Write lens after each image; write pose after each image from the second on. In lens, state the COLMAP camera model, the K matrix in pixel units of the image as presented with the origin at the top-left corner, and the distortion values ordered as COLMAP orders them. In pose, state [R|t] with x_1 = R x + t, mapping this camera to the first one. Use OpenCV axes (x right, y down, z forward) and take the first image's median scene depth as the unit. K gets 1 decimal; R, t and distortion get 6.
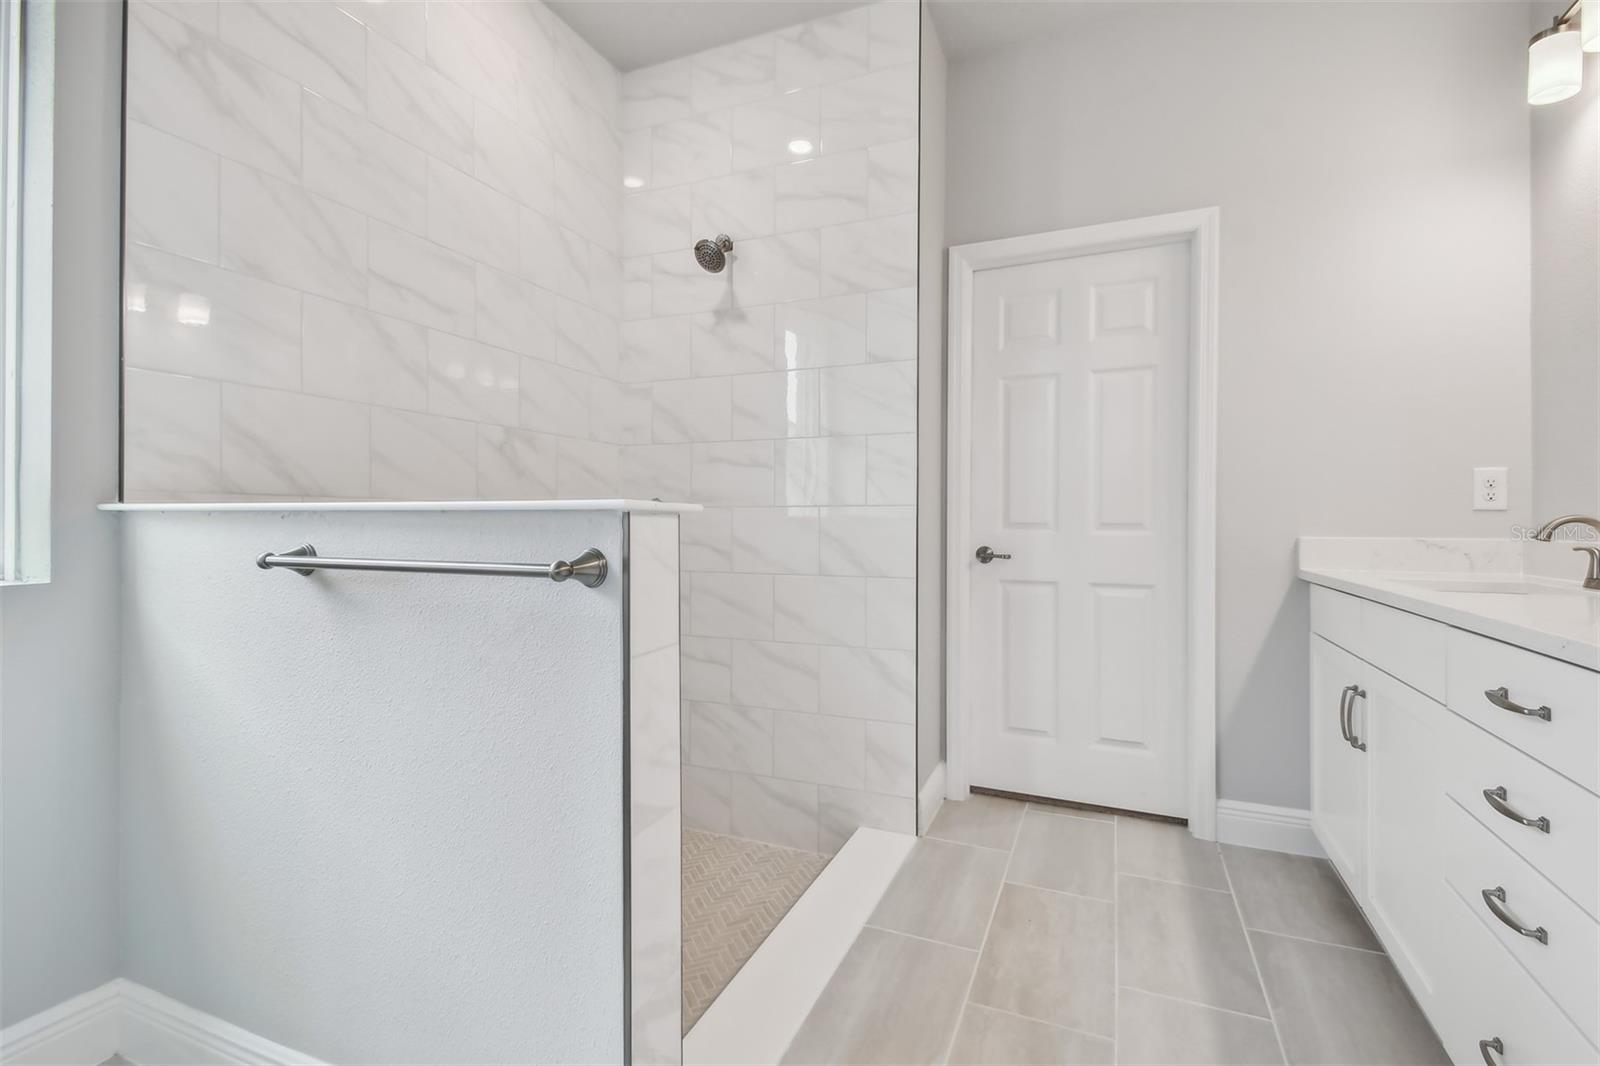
lens RADIAL K [[723.9, 0, 803.9], [0, 723.9, 540.4], [0, 0, 1]] dist [0.023619, -0.011748]
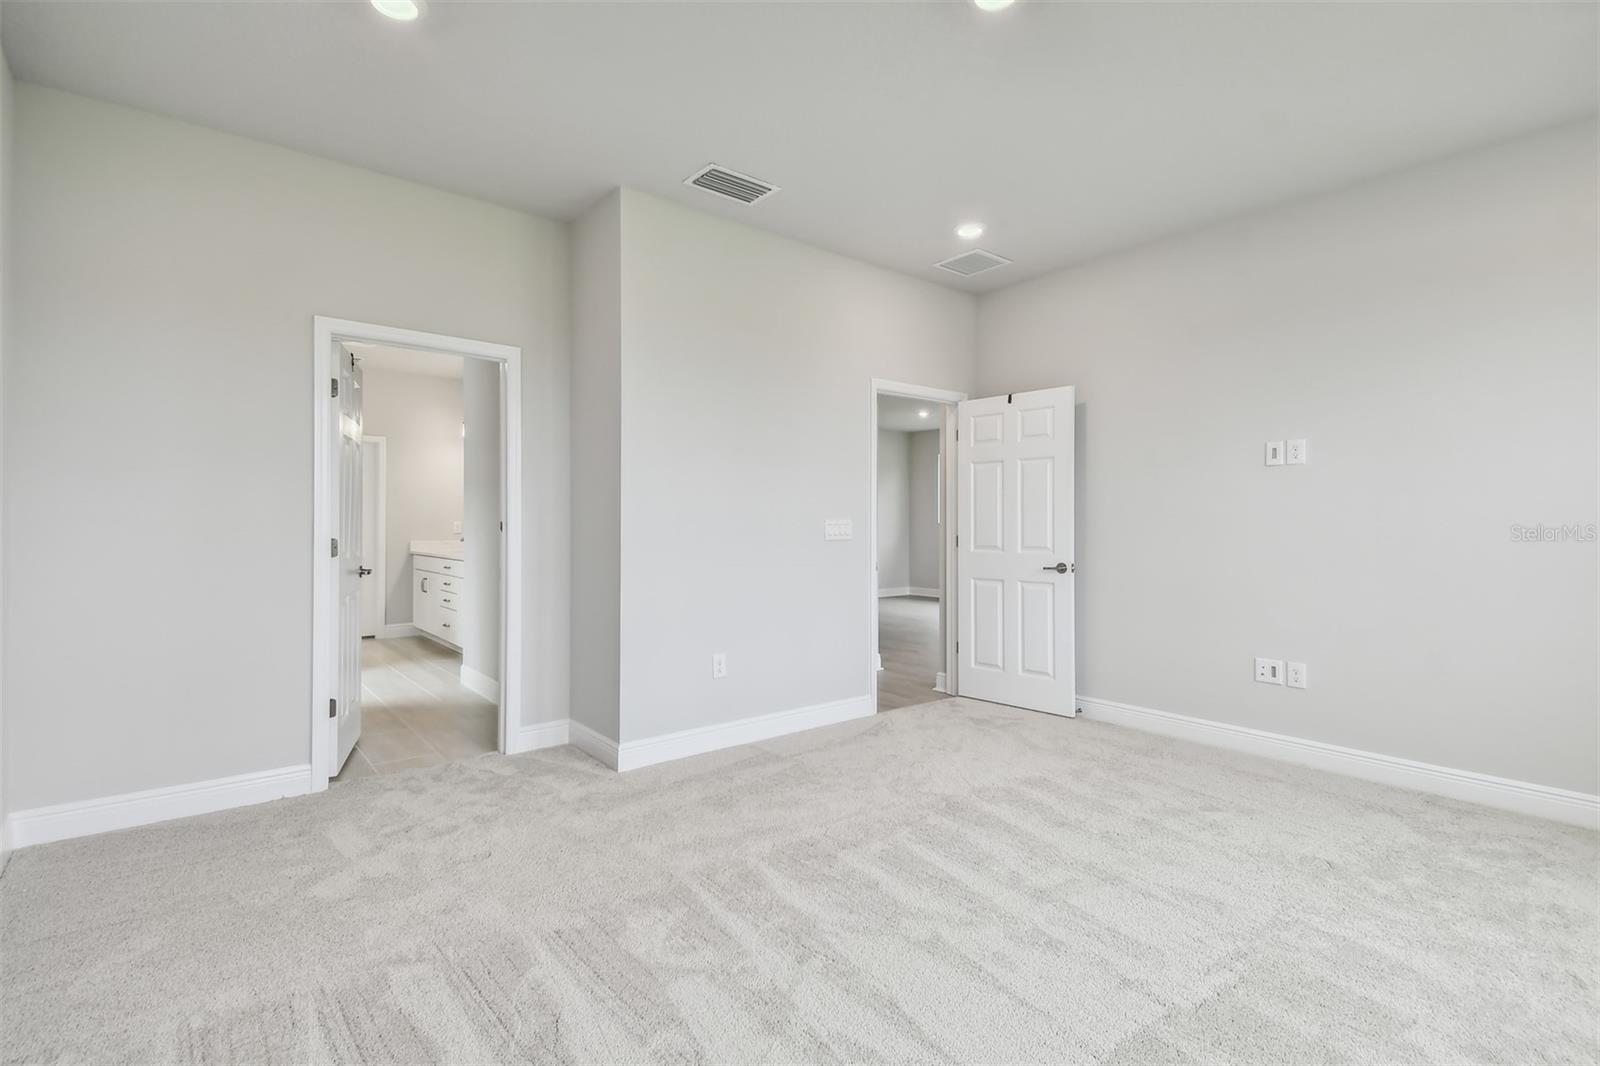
lens RADIAL K [[723.9, 0, 800.6], [0, 723.9, 529.9], [0, 0, 1]] dist [0.023619, -0.011748]
pose [[0.443303, -0.006251, 0.896350, -1.719400], [-0.002387, 0.999964, 0.008154, -0.099761], [-0.896369, -0.005754, 0.443272, -2.359989]]
